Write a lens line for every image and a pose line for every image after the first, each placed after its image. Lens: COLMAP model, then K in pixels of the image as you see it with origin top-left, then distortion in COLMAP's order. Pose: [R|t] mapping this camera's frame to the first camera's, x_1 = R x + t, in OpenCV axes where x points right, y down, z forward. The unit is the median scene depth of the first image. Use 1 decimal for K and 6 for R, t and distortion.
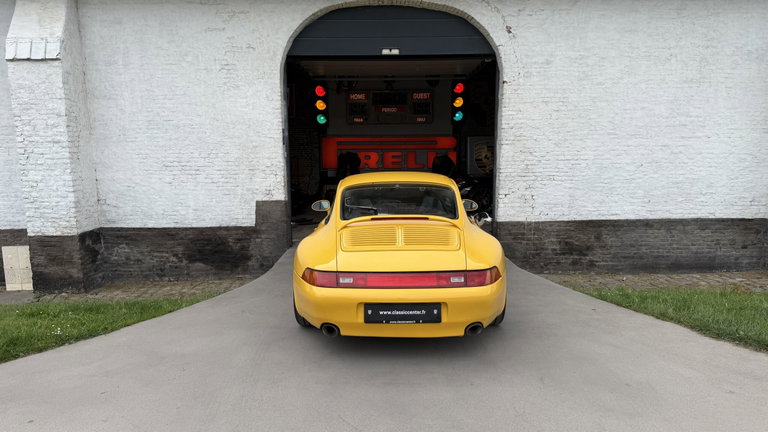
lens RADIAL K [[522.9, 0, 384.6], [0, 522.9, 221.0], [0, 0, 1]] dist [0.055309, -0.069990]
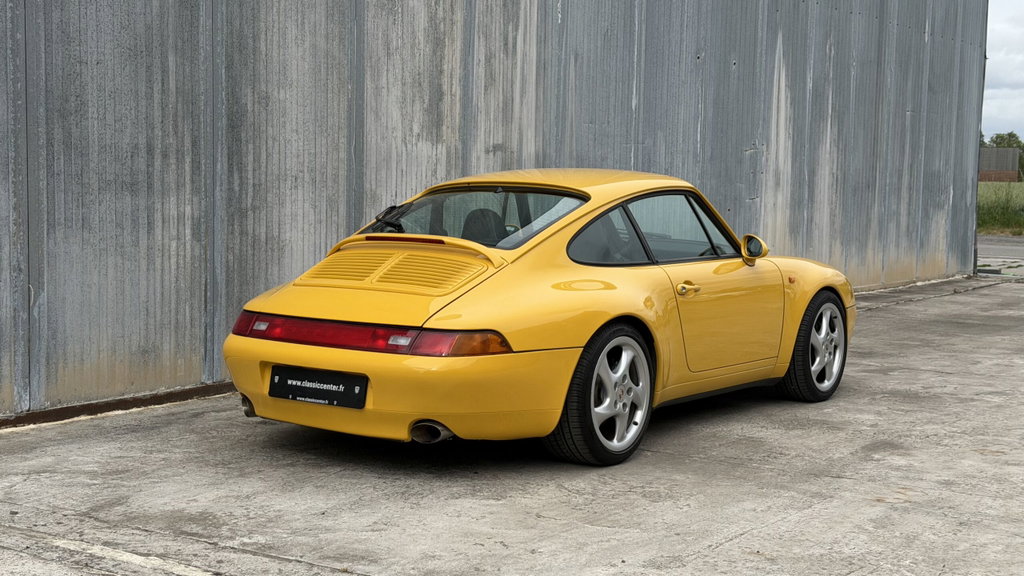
lens RADIAL K [[1403.9, 0, 516.1], [0, 1403.9, 288.3], [0, 0, 1]] dist [0.155727, 0.000000]
pose [[0.820108, 0.070971, -0.567791, 0.510196], [-0.089415, 0.995984, -0.004657, 0.022335], [0.565180, 0.054589, 0.823160, -0.096838]]
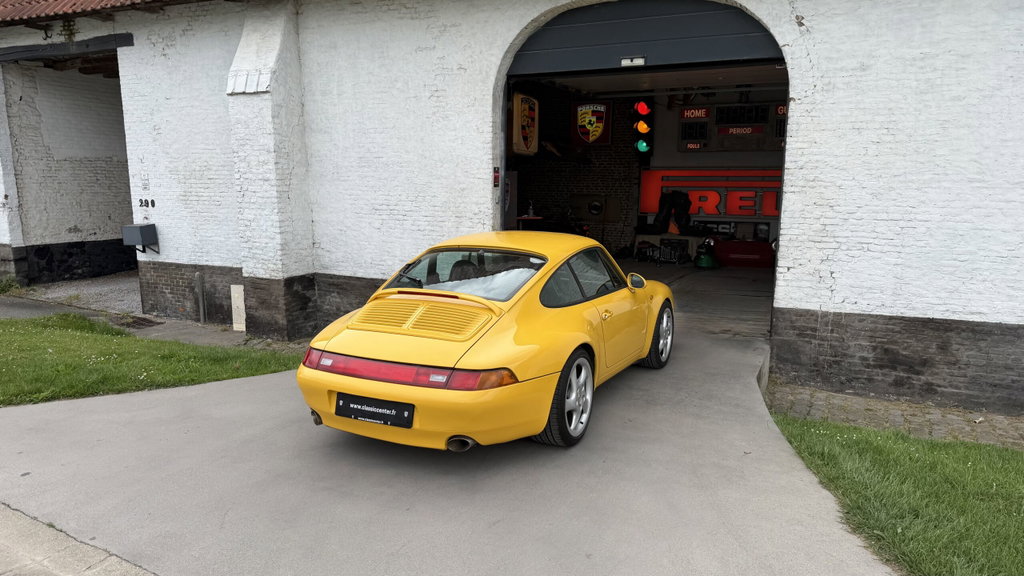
lens RADIAL K [[697.2, 0, 520.6], [0, 697.2, 293.5], [0, 0, 1]] dist [0.055309, -0.069990]
pose [[0.904122, 0.085401, -0.418654, 0.309621], [-0.073913, 0.996311, 0.043615, -0.032437], [0.420834, -0.008489, 0.907098, 0.043343]]
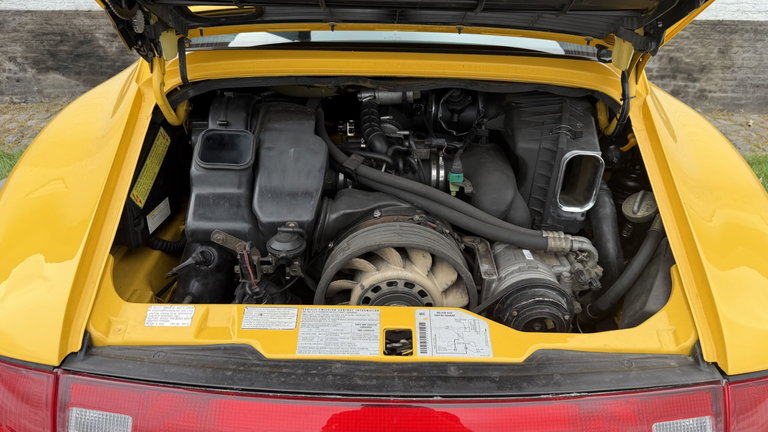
lens RADIAL K [[522.9, 0, 383.6], [0, 522.9, 213.3], [0, 0, 1]] dist [0.055309, -0.069990]
pose [[0.999425, 0.026092, 0.021668, 0.011819], [-0.032360, 0.924889, 0.378858, -0.013620], [-0.010155, -0.379341, 0.925201, 0.396525]]
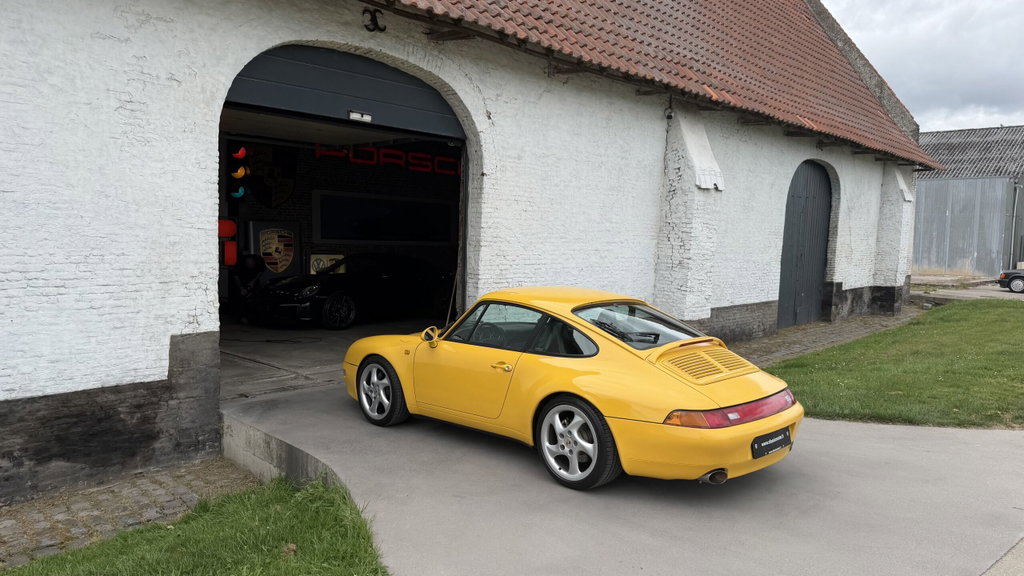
lens RADIAL K [[697.2, 0, 503.0], [0, 697.2, 298.9], [0, 0, 1]] dist [0.055309, -0.069990]
pose [[0.710427, -0.038835, 0.702699, -0.547069], [0.066084, 0.997746, -0.011670, -0.046618], [-0.700662, 0.054728, 0.711392, 0.182560]]
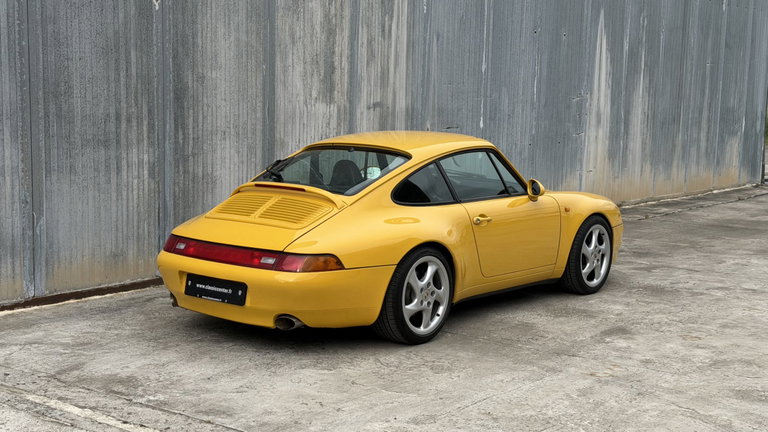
lens RADIAL K [[1052.9, 0, 381.1], [0, 1052.9, 222.9], [0, 0, 1]] dist [0.155727, 0.000000]
pose [[0.780136, 0.105937, -0.616575, 0.606803], [-0.097900, 0.994089, 0.046929, -0.021958], [0.617902, 0.023752, 0.785896, -0.109621]]
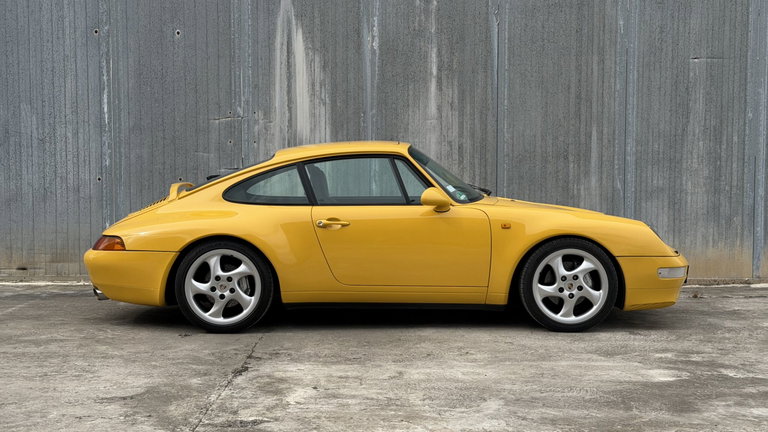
lens RADIAL K [[1052.9, 0, 385.3], [0, 1052.9, 216.3], [0, 0, 1]] dist [0.155727, 0.000000]
pose [[-0.007861, 0.115706, -0.993252, 1.004405], [-0.114423, 0.986655, 0.115843, -0.222583], [0.993401, 0.114562, 0.005484, 1.602732]]
